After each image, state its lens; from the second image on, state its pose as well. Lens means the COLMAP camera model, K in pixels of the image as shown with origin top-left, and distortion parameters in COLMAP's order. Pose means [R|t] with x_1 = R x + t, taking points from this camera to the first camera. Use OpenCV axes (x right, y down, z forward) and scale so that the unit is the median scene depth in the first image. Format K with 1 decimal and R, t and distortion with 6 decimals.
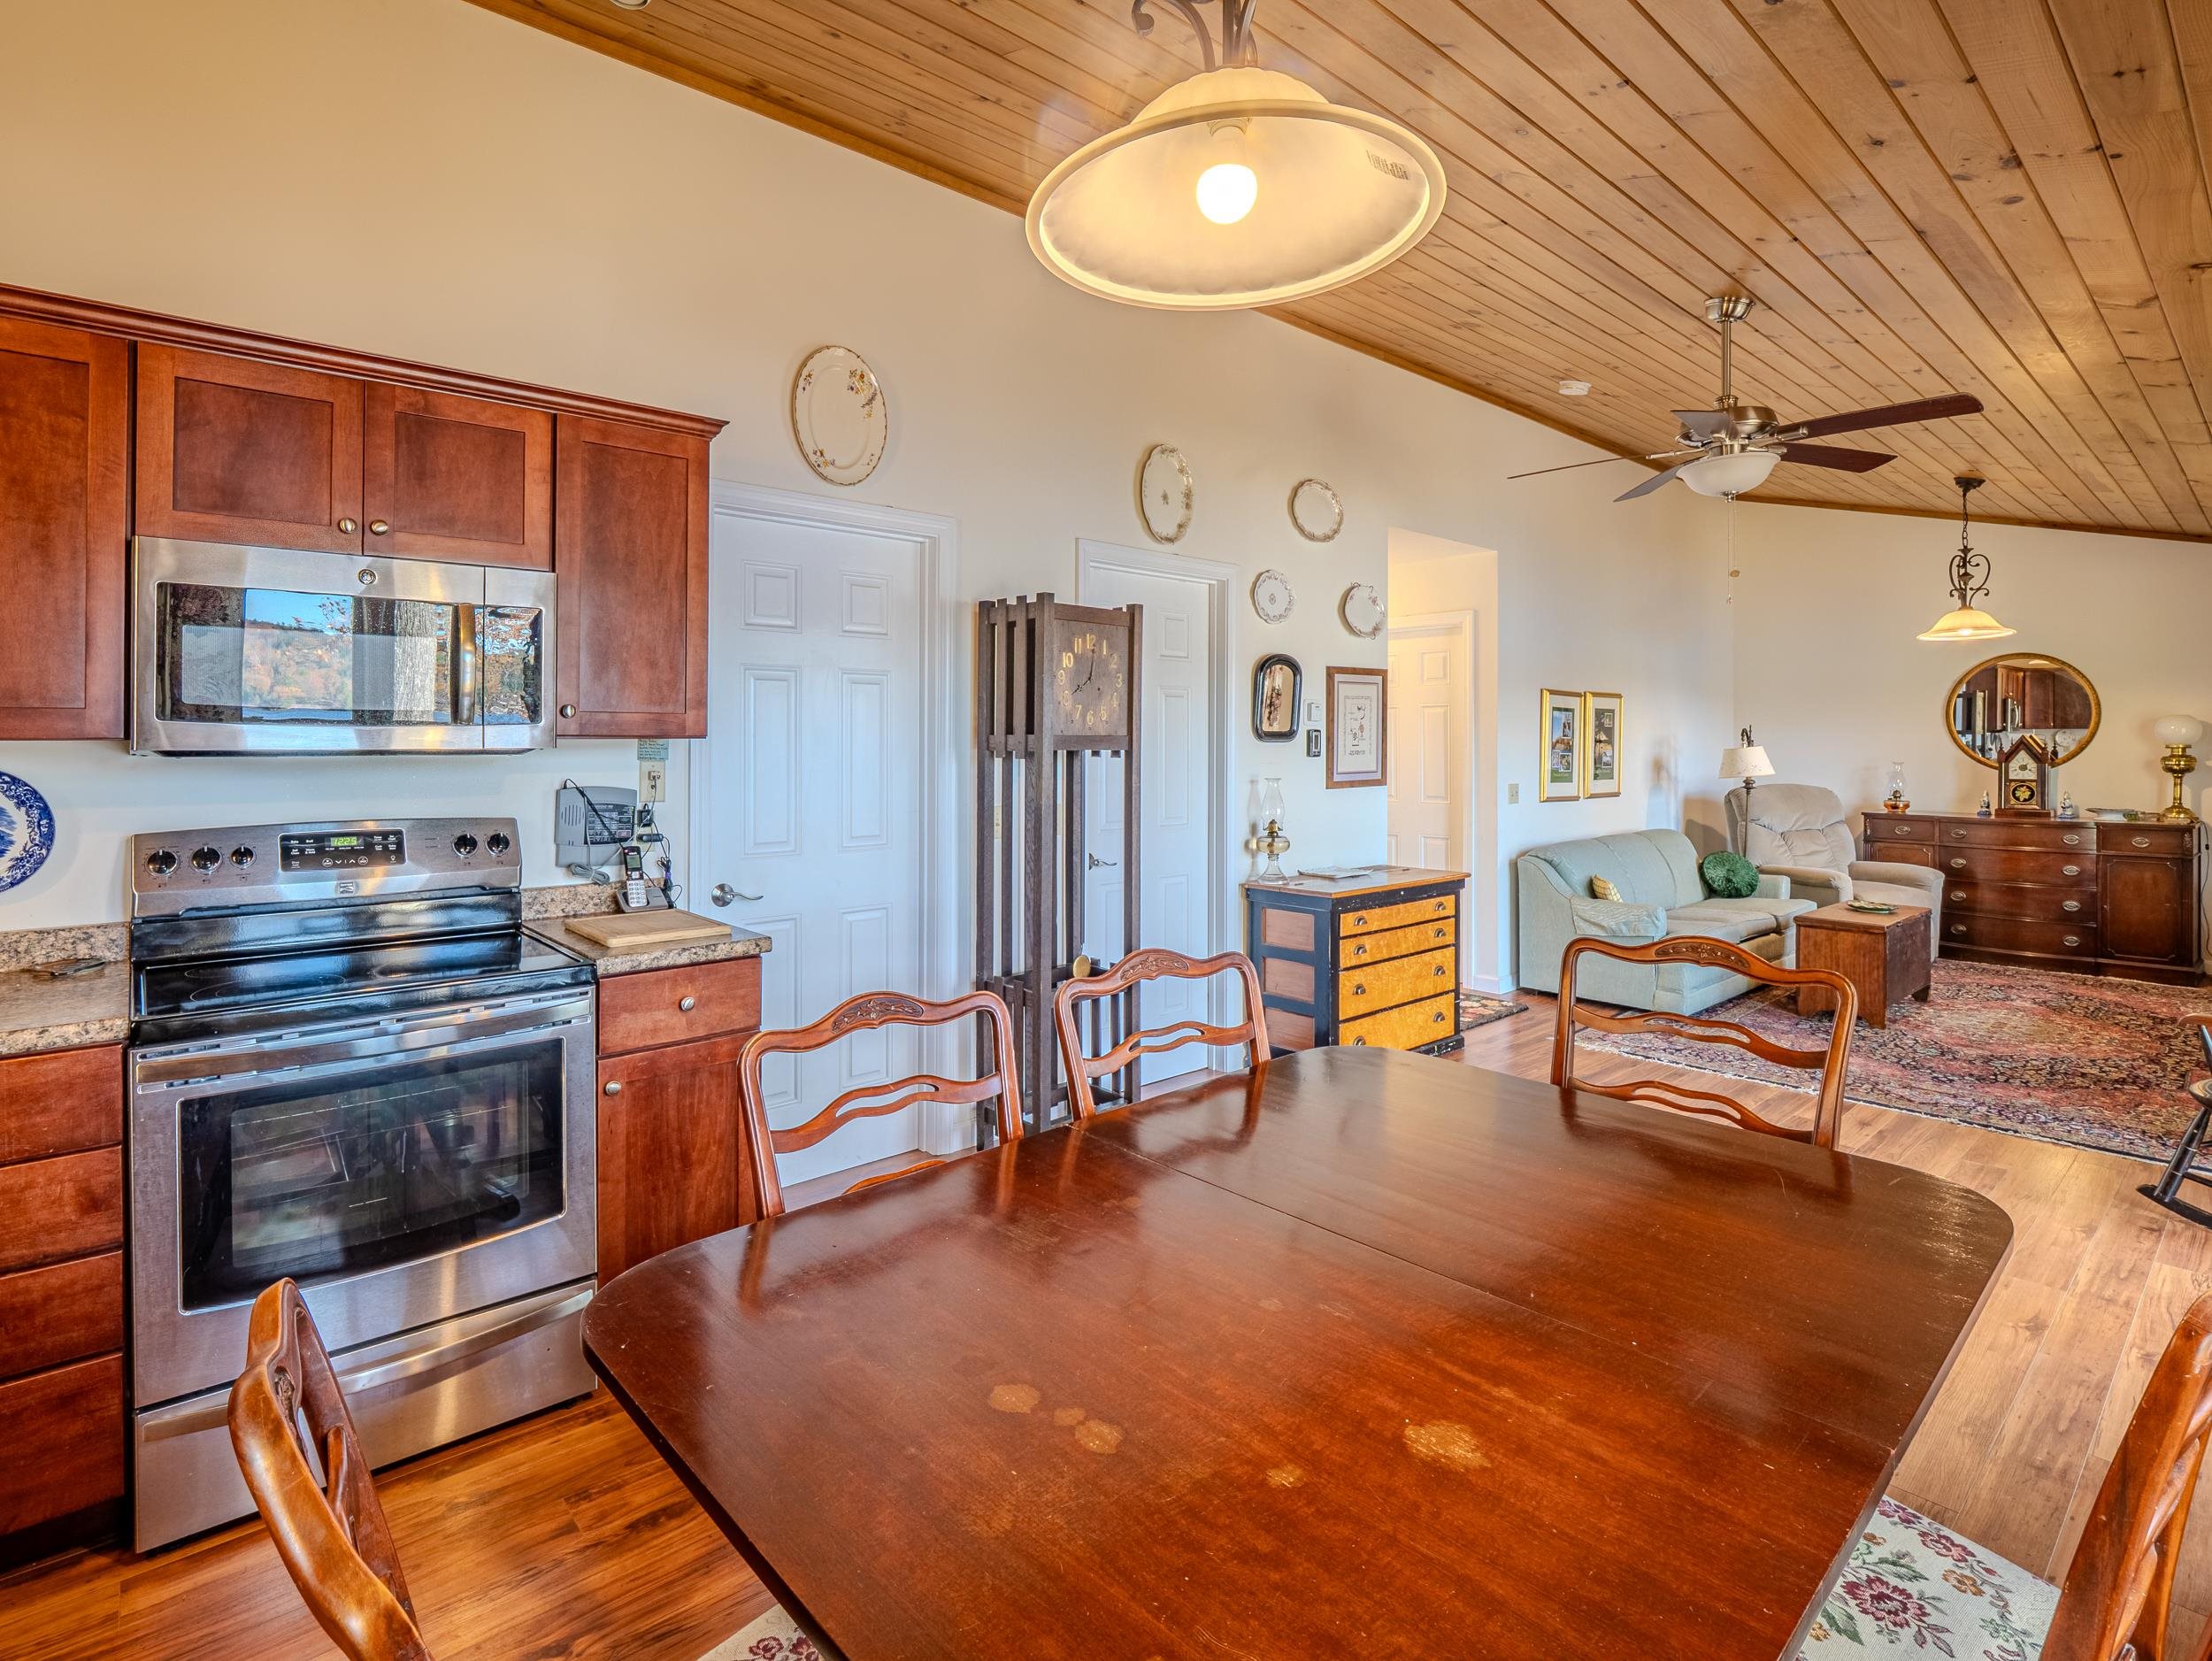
lens RADIAL K [[1127.3, 0, 1056.2], [0, 1127.3, 737.0], [0, 0, 1]] dist [0.001381, -0.001744]
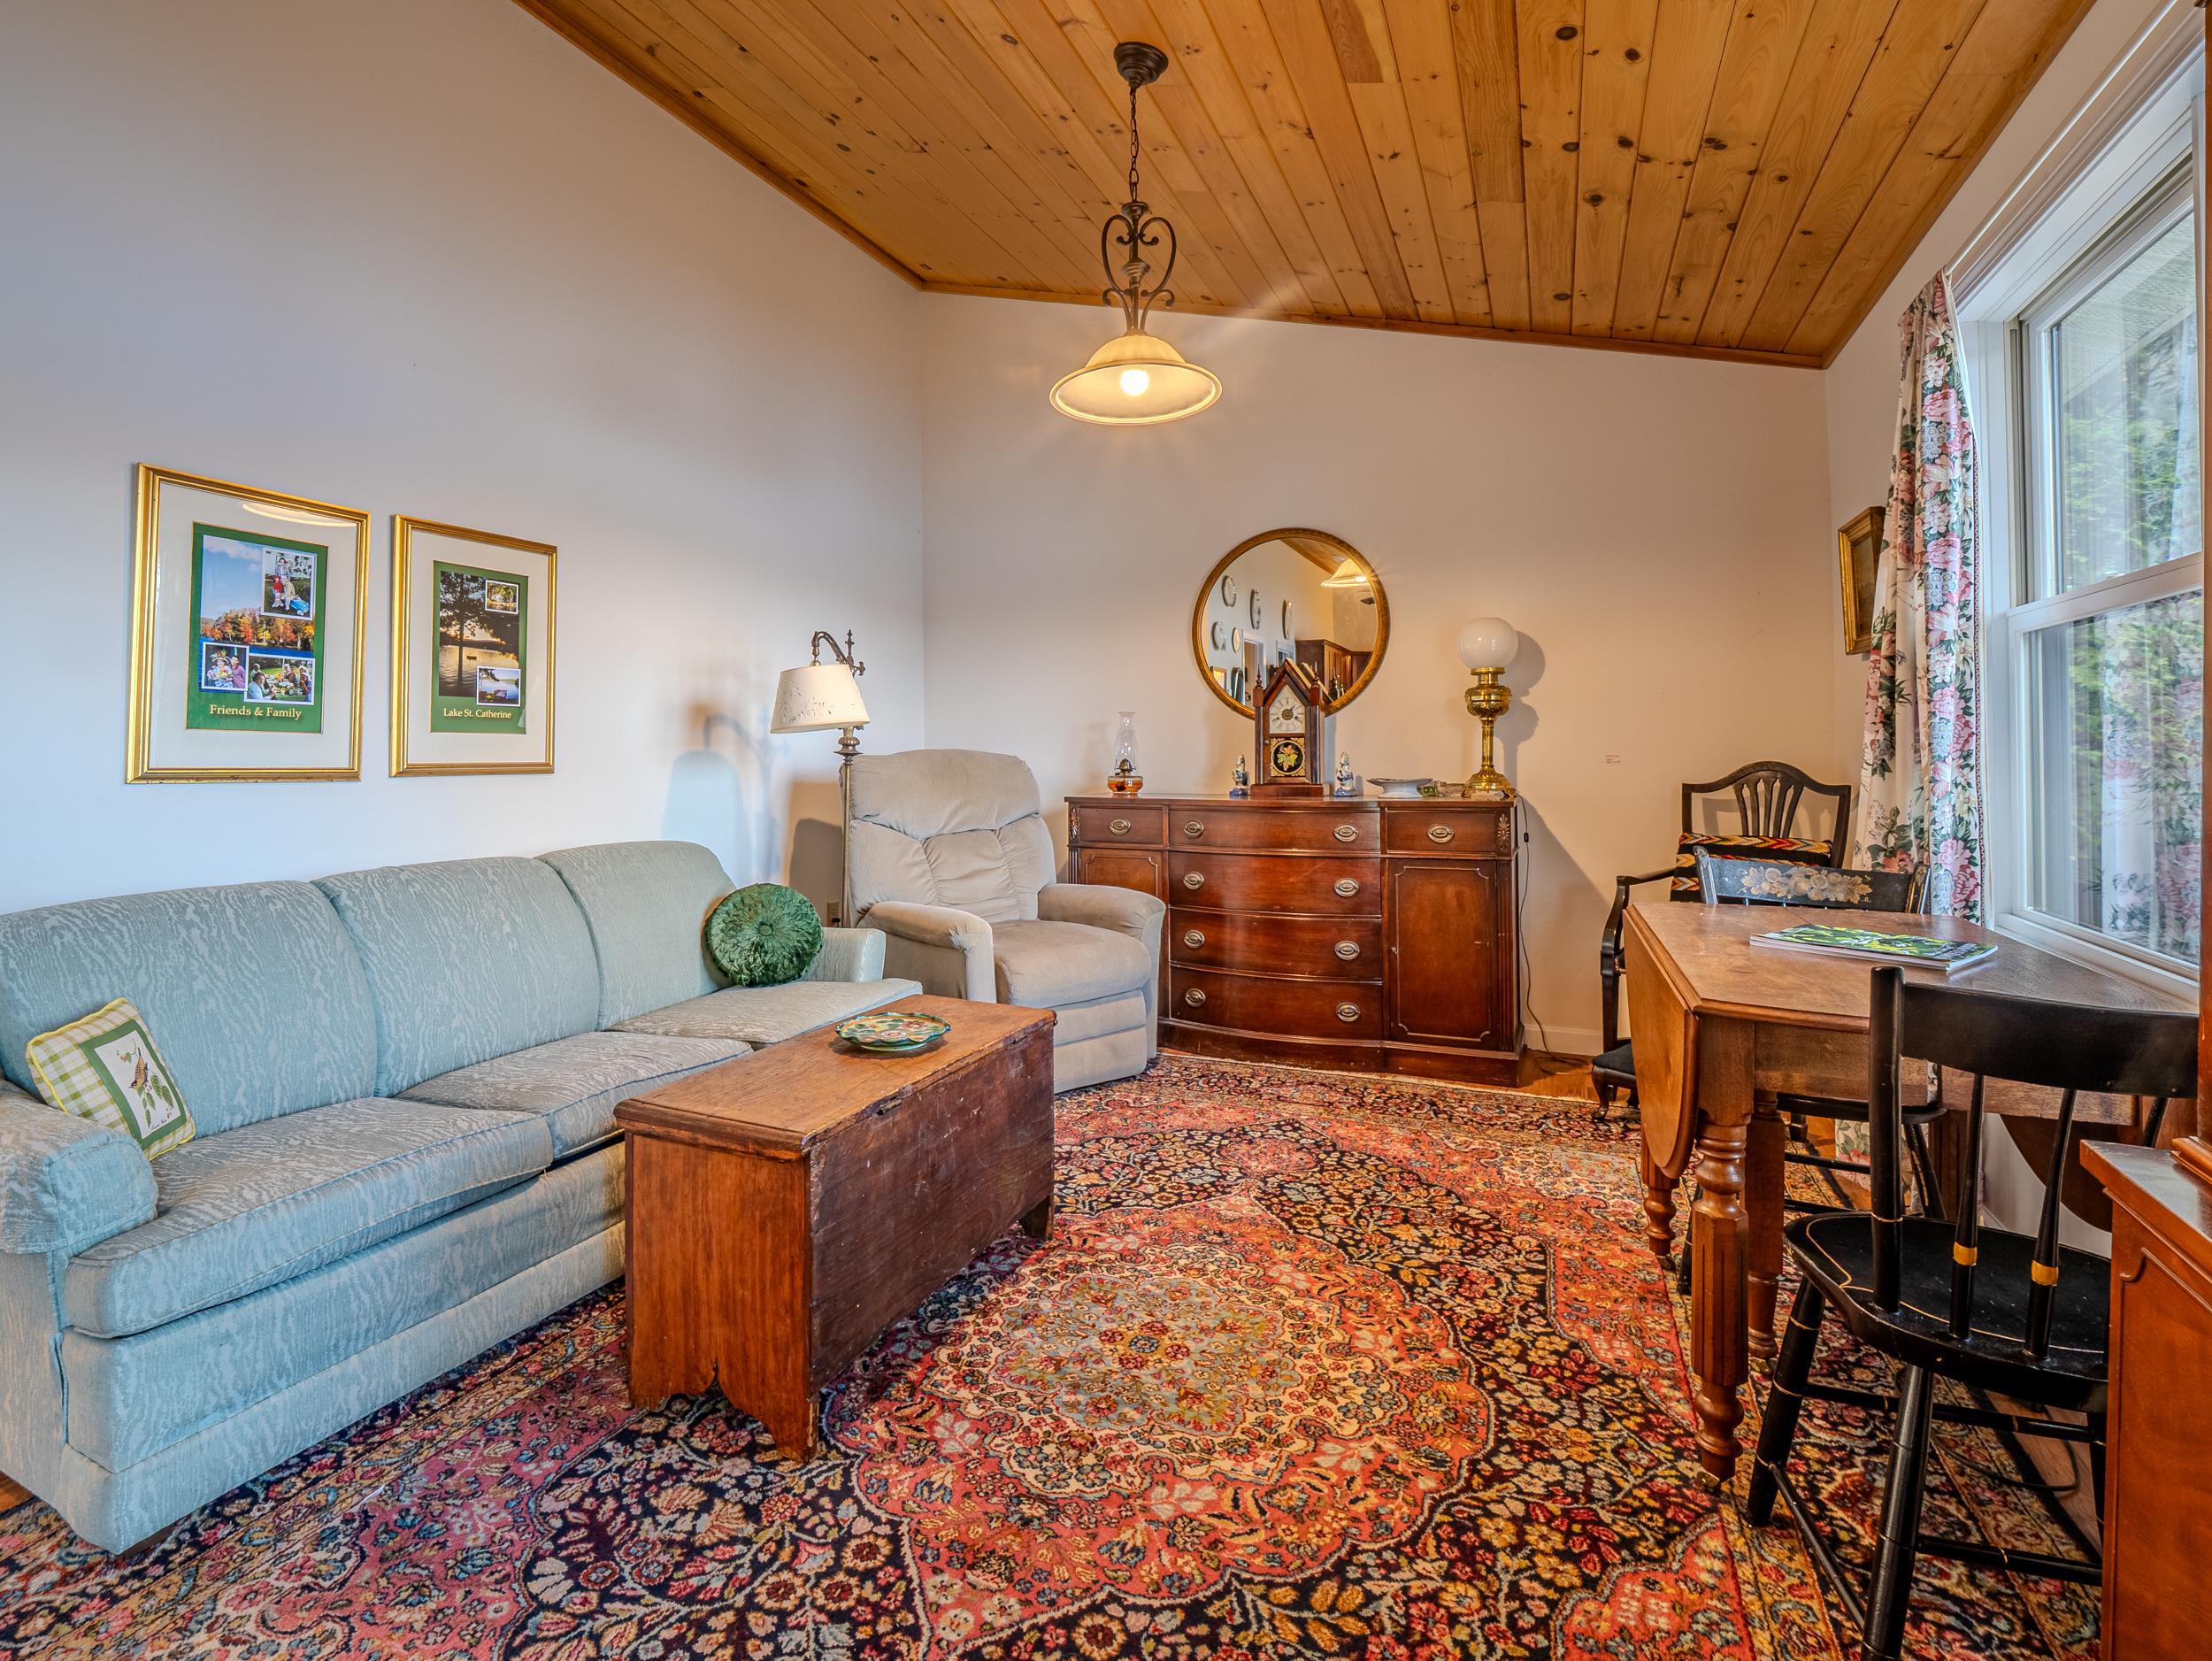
lens RADIAL K [[1093.4, 0, 1037.4], [0, 1093.4, 741.3], [0, 0, 1]] dist [0.003791, -0.014852]
pose [[0.917390, -0.003274, 0.397976, 0.518959], [0.007350, 0.999935, -0.008716, 0.046665], [-0.397921, 0.010921, 0.917355, 0.535627]]
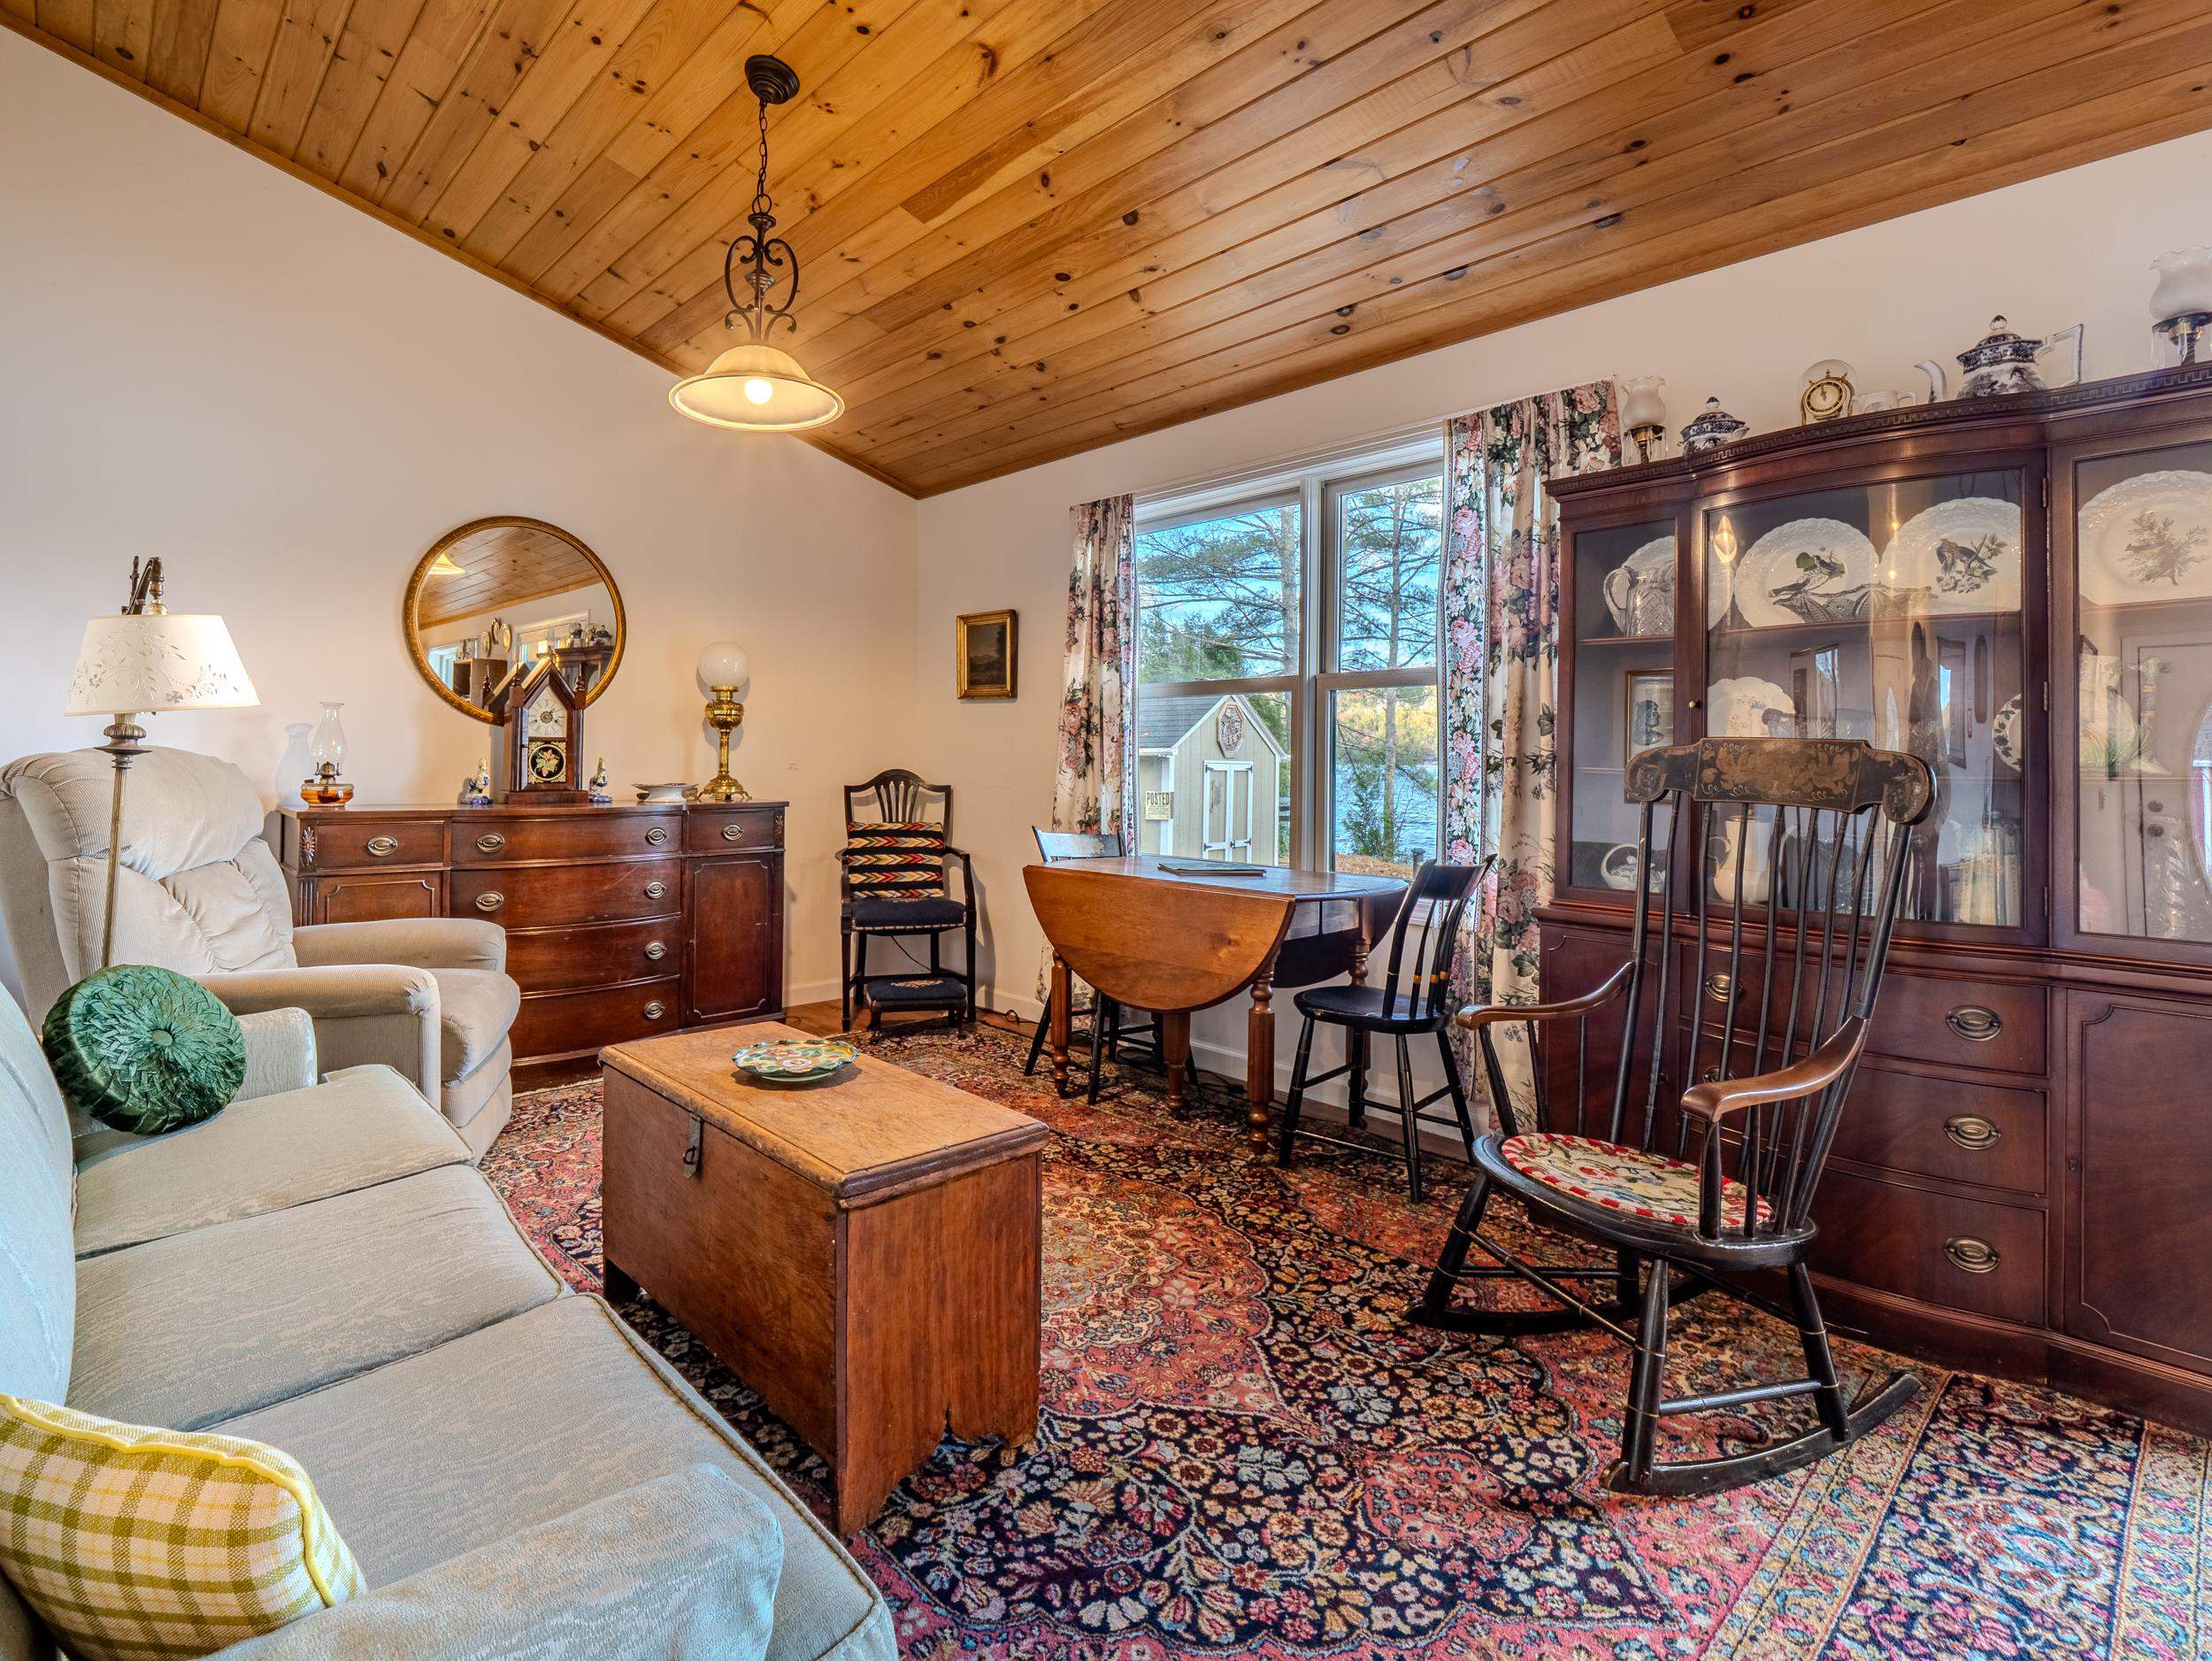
lens RADIAL K [[1093.4, 0, 1037.4], [0, 1093.4, 741.3], [0, 0, 1]] dist [0.003791, -0.014852]
pose [[-0.009508, 0.016056, 0.999826, 0.315779], [-0.011404, 0.999804, -0.016164, 0.046547], [-0.999890, -0.011556, -0.009323, 0.777856]]
